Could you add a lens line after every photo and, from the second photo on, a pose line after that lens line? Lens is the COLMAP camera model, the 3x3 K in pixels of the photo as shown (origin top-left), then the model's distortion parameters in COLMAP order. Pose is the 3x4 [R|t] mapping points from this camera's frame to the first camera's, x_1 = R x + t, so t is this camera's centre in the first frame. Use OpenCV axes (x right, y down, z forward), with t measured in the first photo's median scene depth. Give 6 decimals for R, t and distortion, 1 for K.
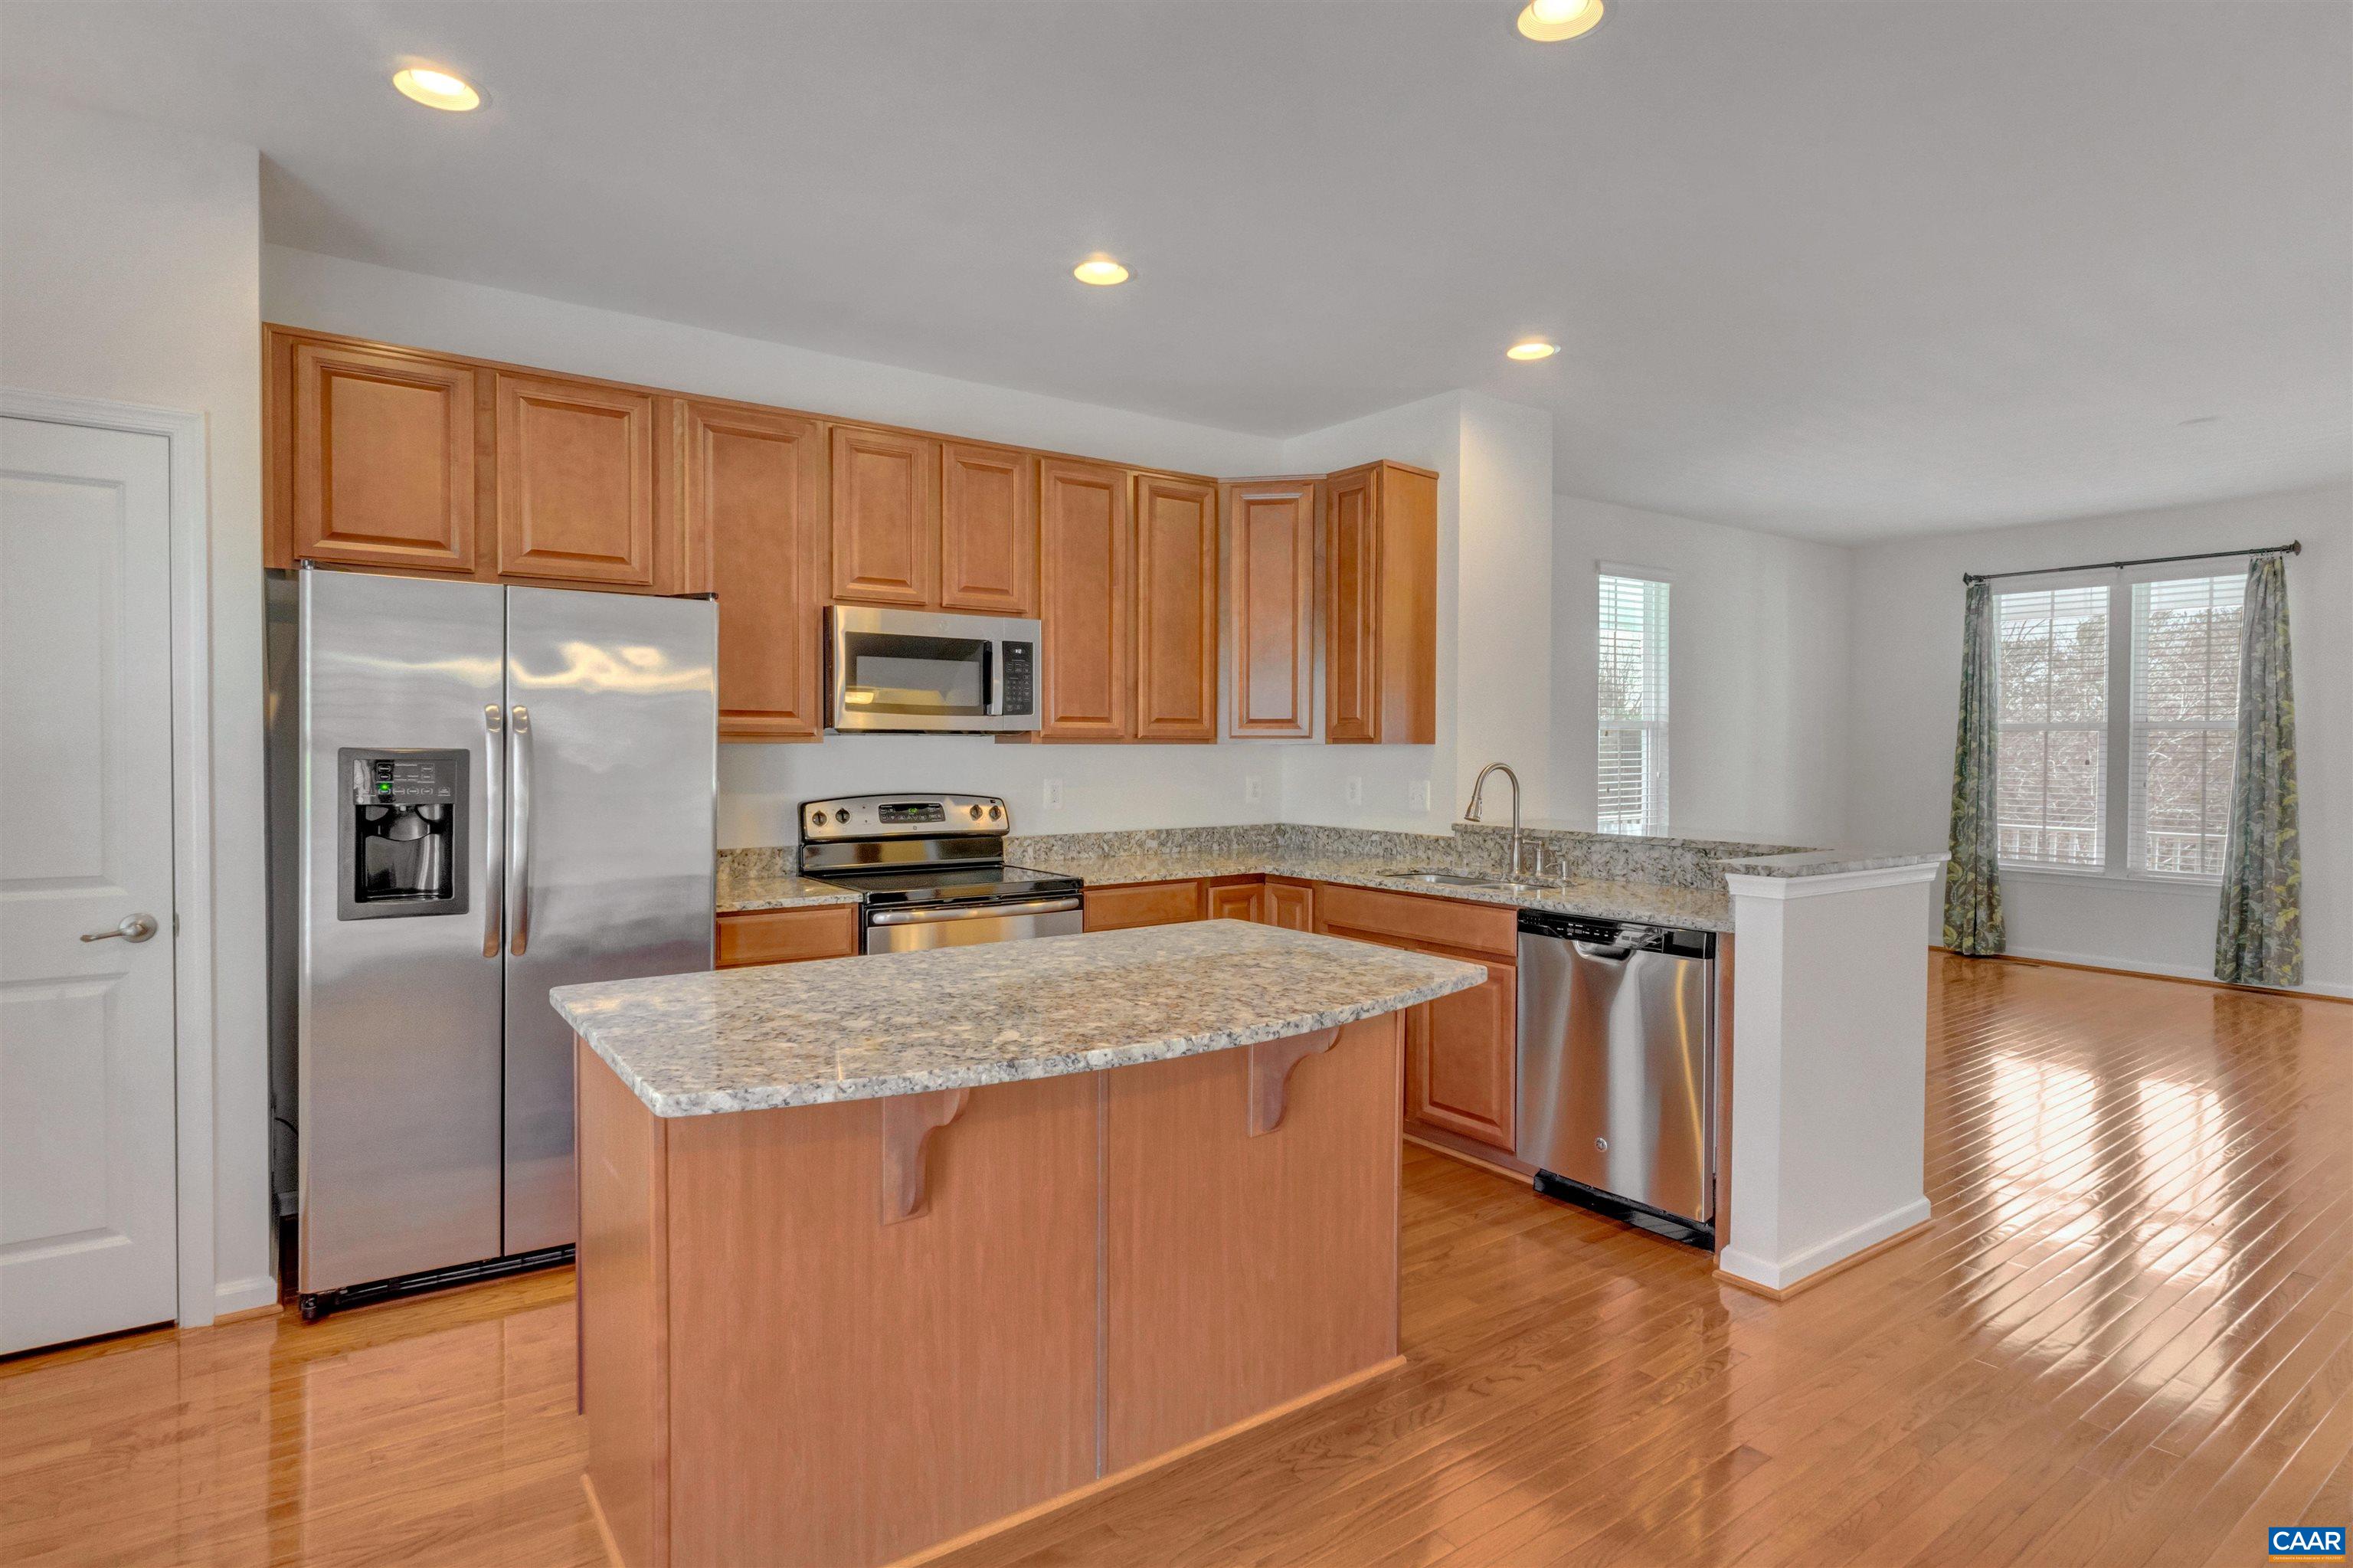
lens RADIAL K [[1184.7, 0, 1176.5], [0, 1184.7, 784.0], [0, 0, 1]] dist [0.000061, -0.009856]
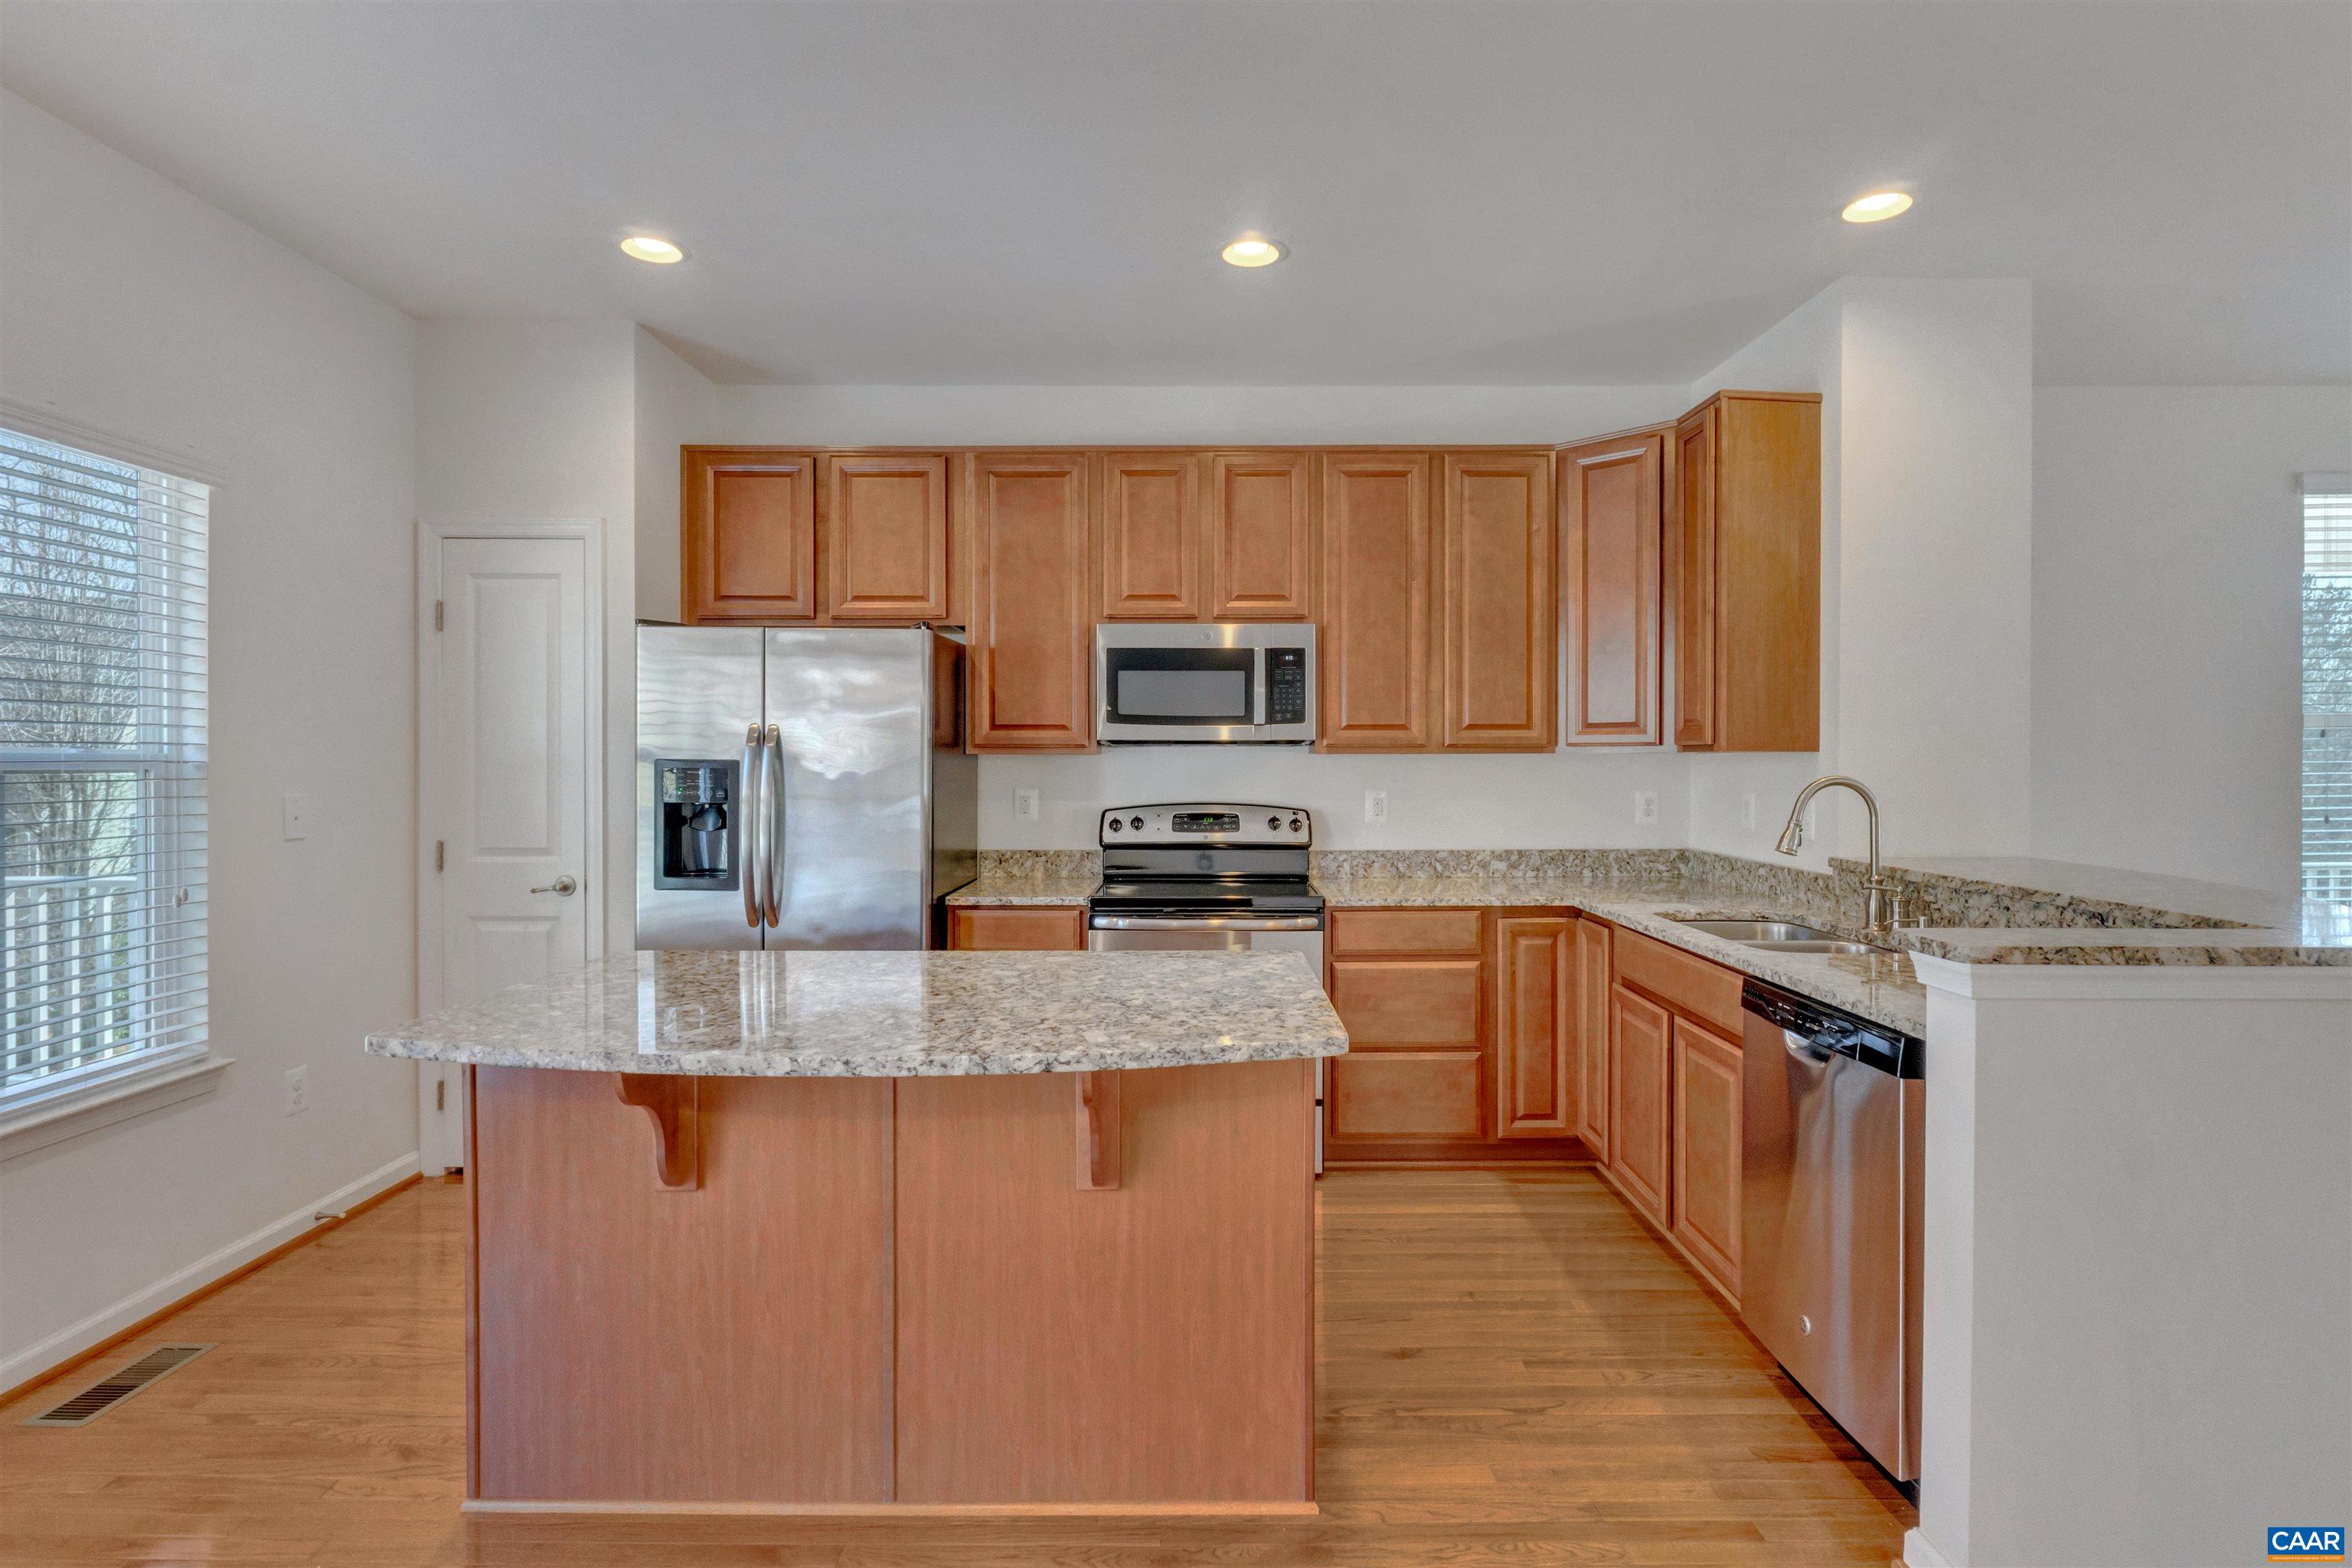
lens RADIAL K [[1180.9, 0, 1226.0], [0, 1180.9, 780.6], [0, 0, 1]] dist [-0.004193, 0.000084]
pose [[0.820433, 0.008128, -0.571685, 0.382998], [-0.015277, 0.999854, -0.007709, -0.003985], [0.571538, 0.015058, 0.820437, 0.187566]]
